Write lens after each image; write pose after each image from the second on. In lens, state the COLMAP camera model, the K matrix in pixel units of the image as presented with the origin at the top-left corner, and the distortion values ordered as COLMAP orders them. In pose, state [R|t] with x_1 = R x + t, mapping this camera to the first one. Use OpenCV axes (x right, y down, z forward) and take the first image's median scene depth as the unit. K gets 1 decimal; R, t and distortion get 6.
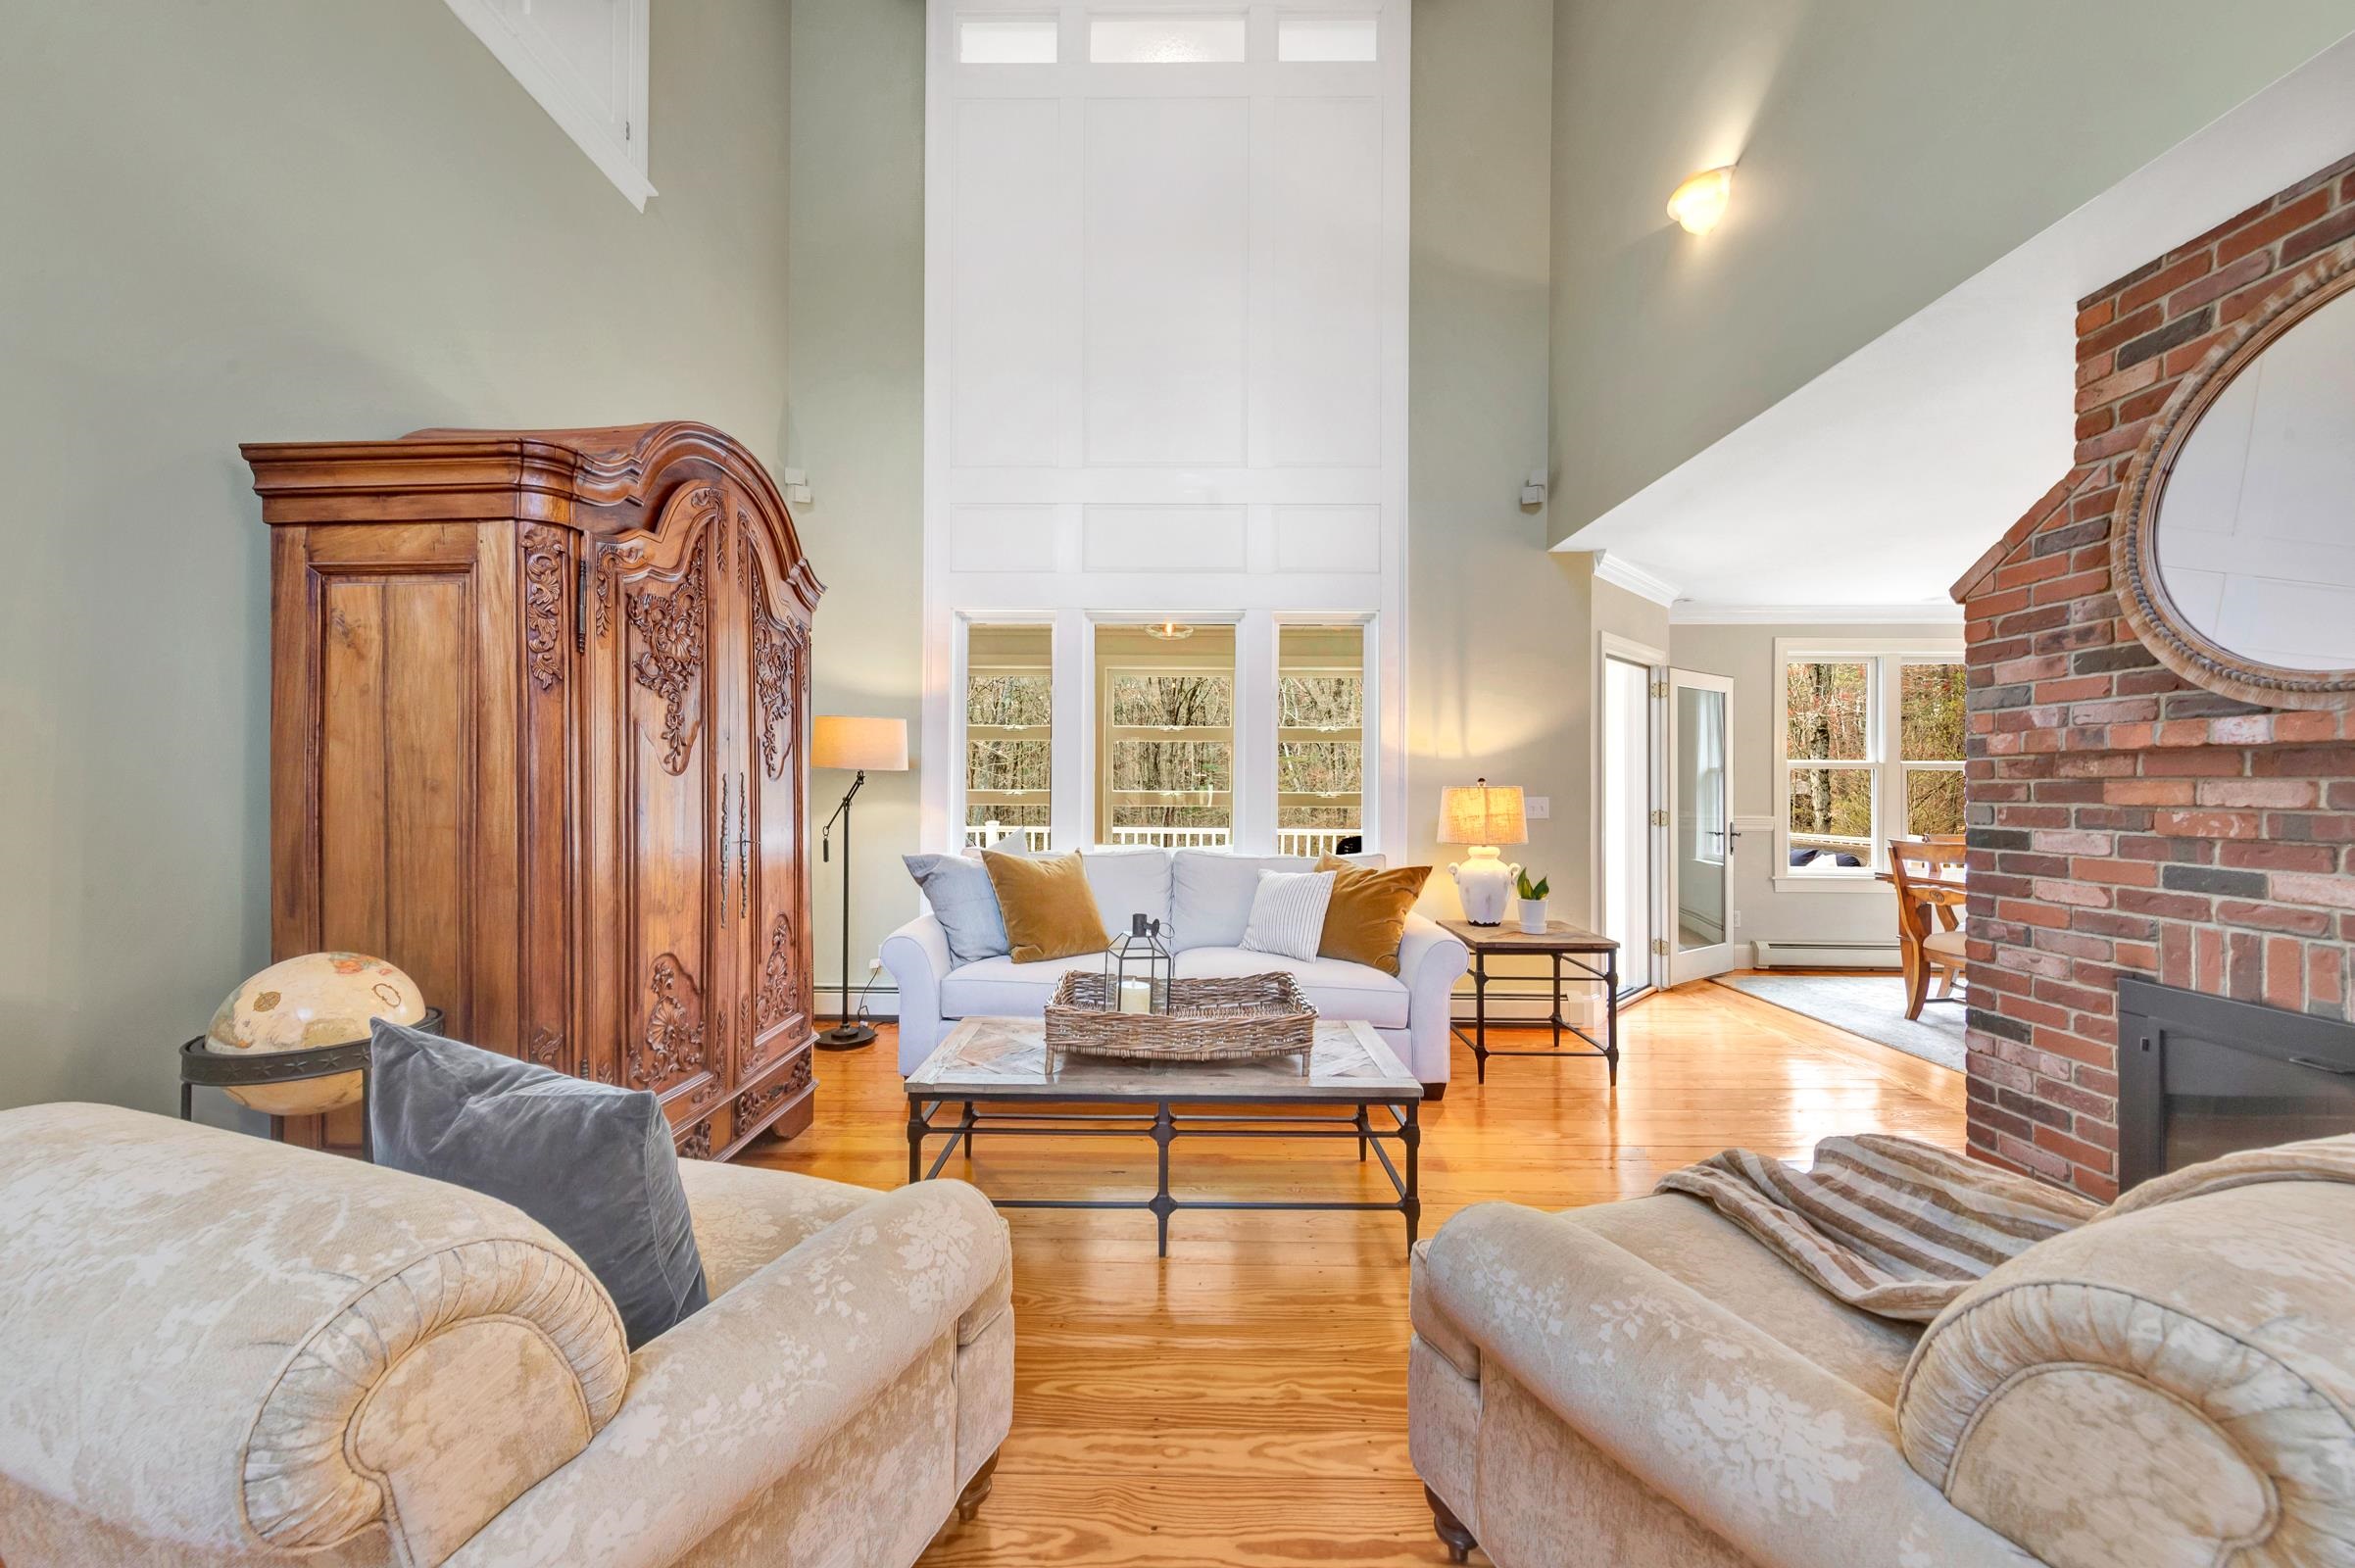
lens RADIAL K [[872.4, 0, 1169.4], [0, 872.4, 785.1], [0, 0, 1]] dist [0.006528, -0.000061]
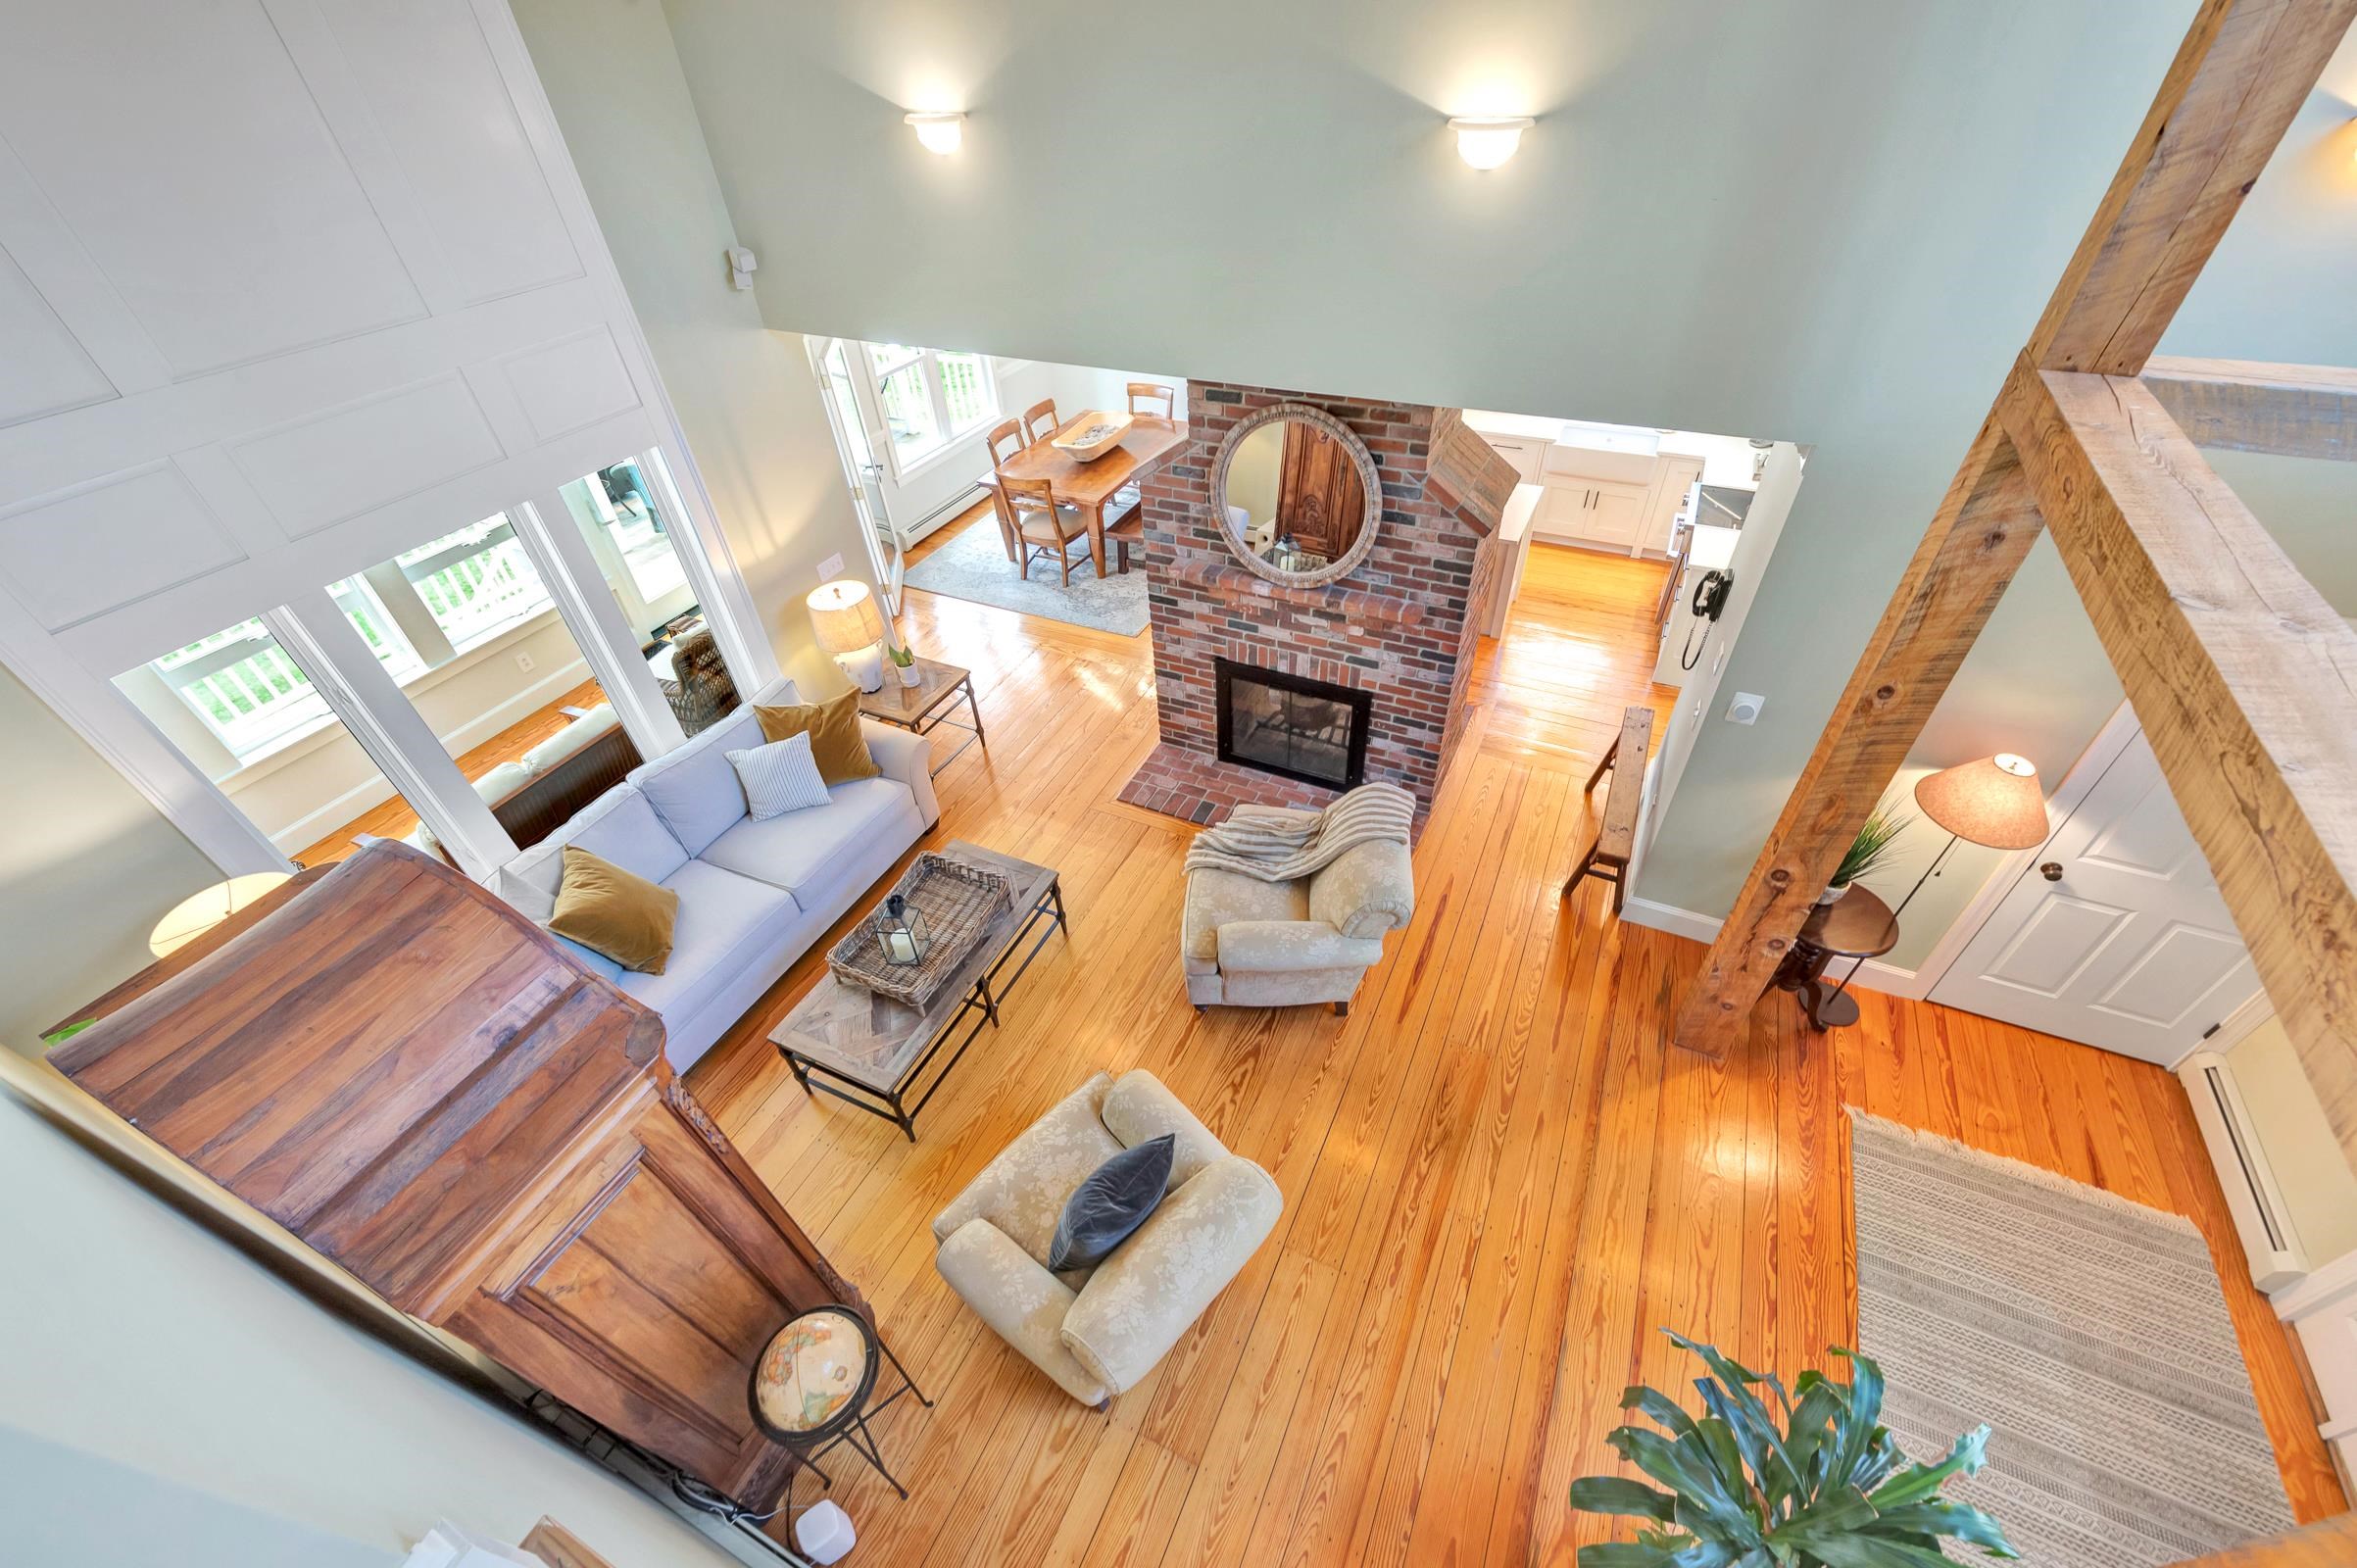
lens RADIAL K [[908.1, 0, 1191.4], [0, 908.1, 813.6], [0, 0, 1]] dist [0.004474, -0.000029]
pose [[0.417915, -0.624442, 0.659863, -0.826166], [0.038076, 0.737734, 0.674017, -1.078185], [-0.907688, -0.256557, 0.332086, 0.088119]]
